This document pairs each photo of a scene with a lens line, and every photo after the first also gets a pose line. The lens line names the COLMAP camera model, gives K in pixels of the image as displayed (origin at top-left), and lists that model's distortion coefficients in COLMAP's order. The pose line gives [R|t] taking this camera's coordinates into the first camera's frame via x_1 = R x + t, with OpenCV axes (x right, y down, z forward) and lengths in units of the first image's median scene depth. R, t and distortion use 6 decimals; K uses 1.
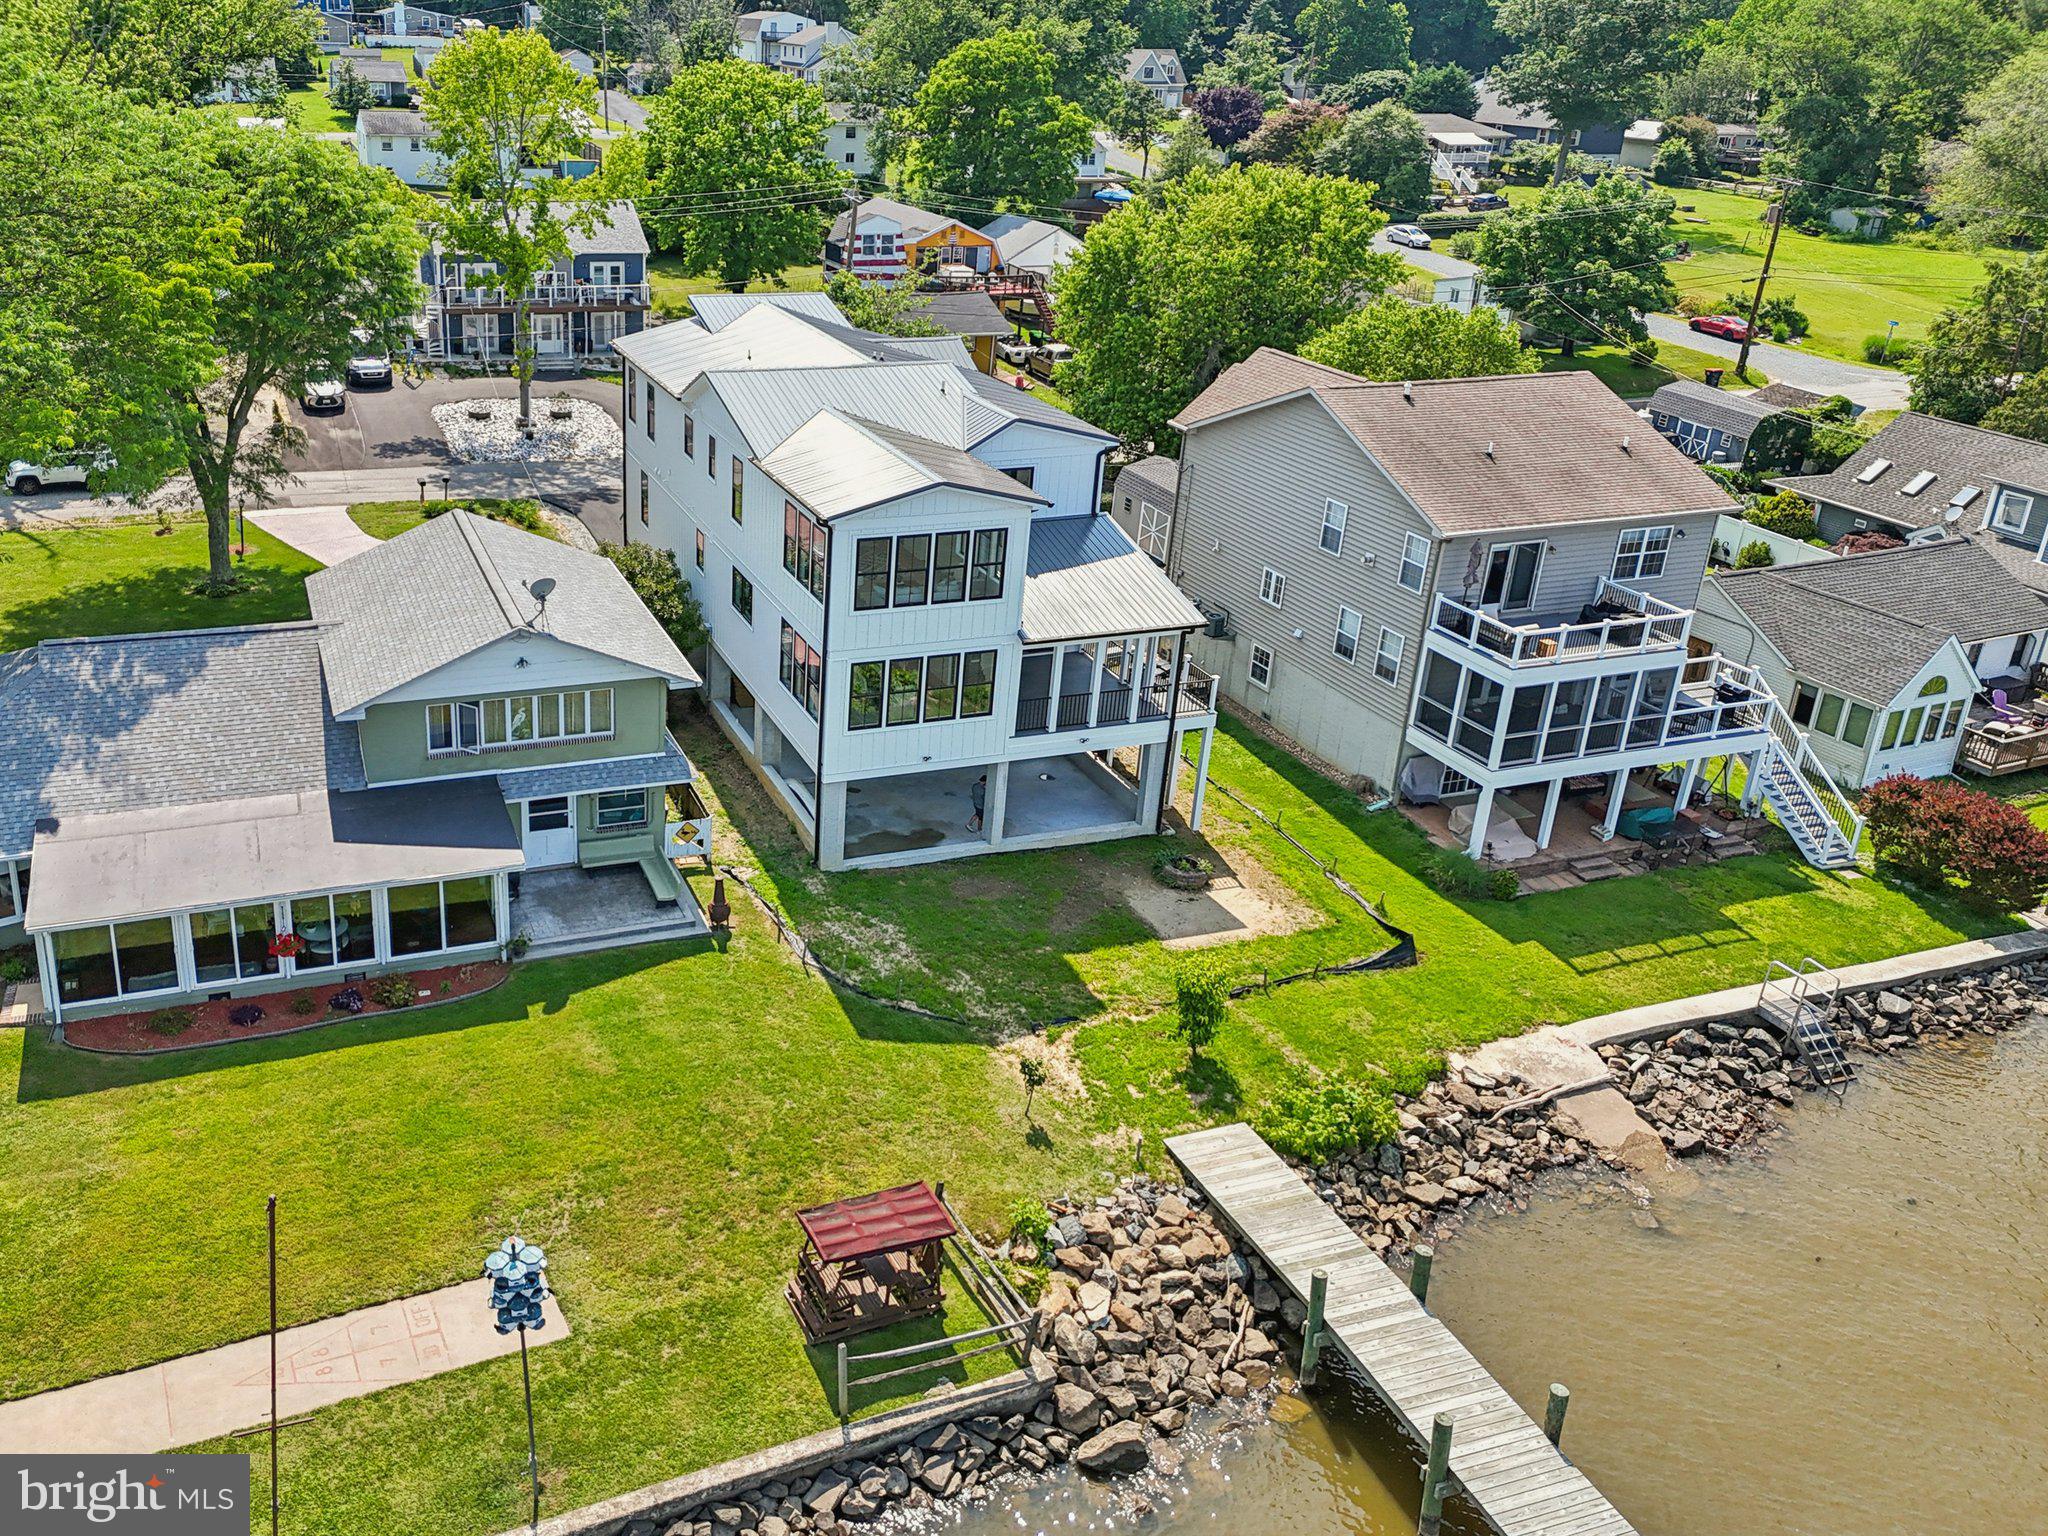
lens RADIAL K [[1593.7, 0, 747.1], [0, 1593.7, 644.8], [0, 0, 1]] dist [0.056780, -0.030949]
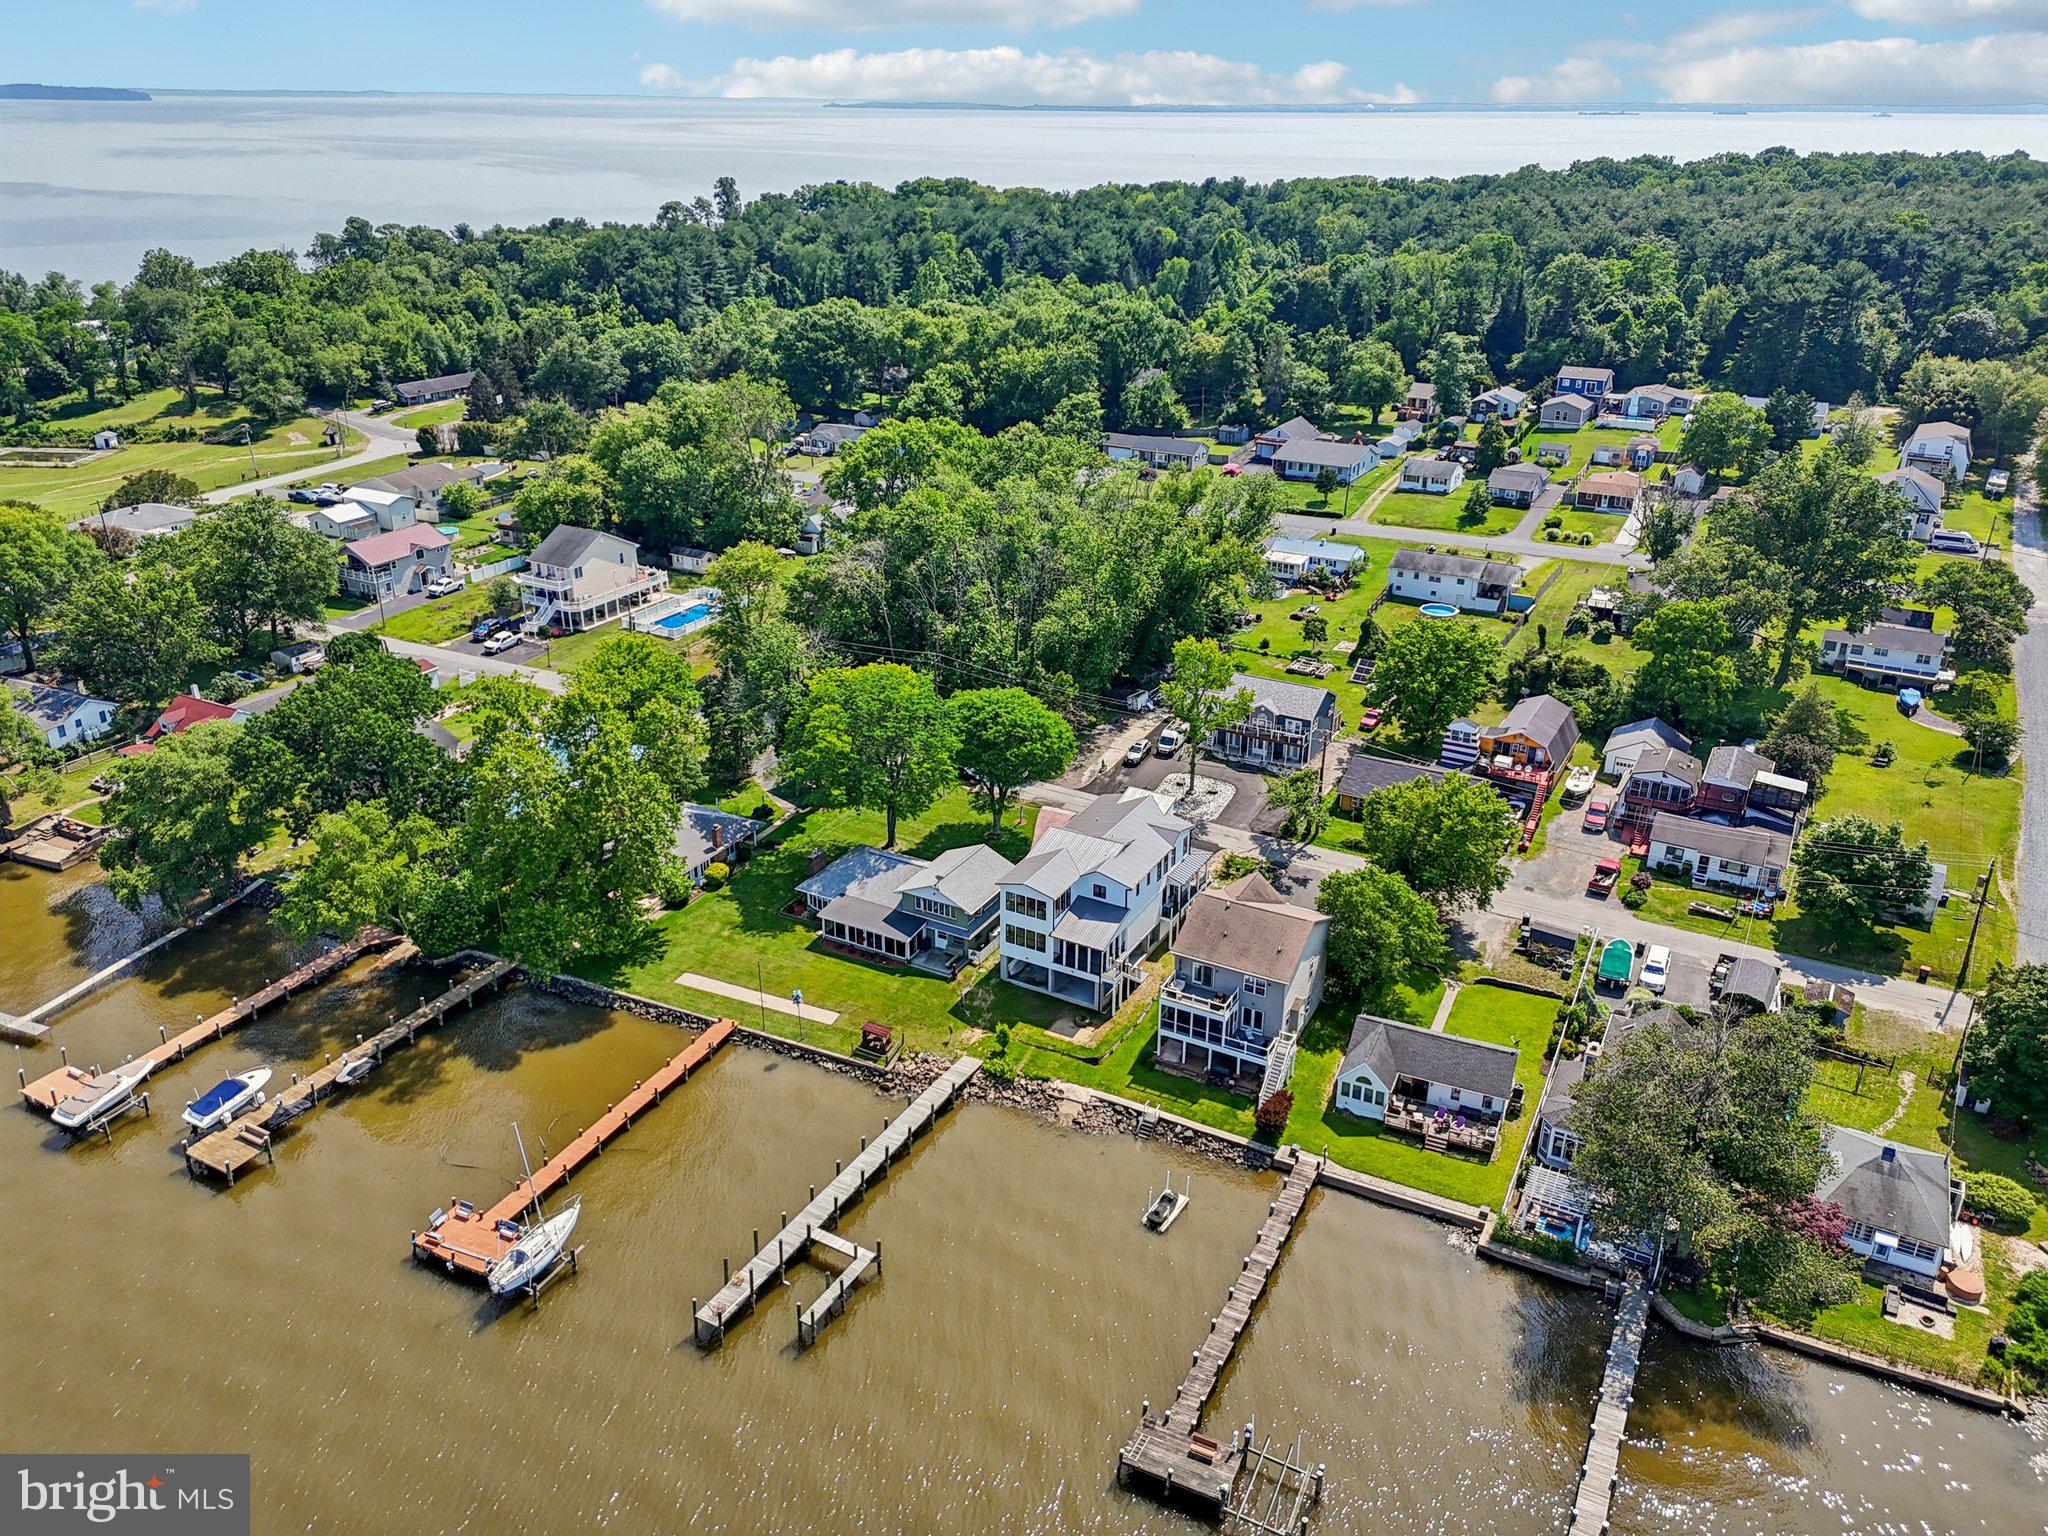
lens RADIAL K [[1507.1, 0, 1013.2], [0, 1507.1, 747.5], [0, 0, 1]] dist [0.067823, -0.067984]
pose [[0.675826, 0.260919, -0.689333, 2.216002], [-0.253378, 0.960490, 0.115141, -0.734603], [0.692141, 0.096846, 0.715236, -1.396999]]
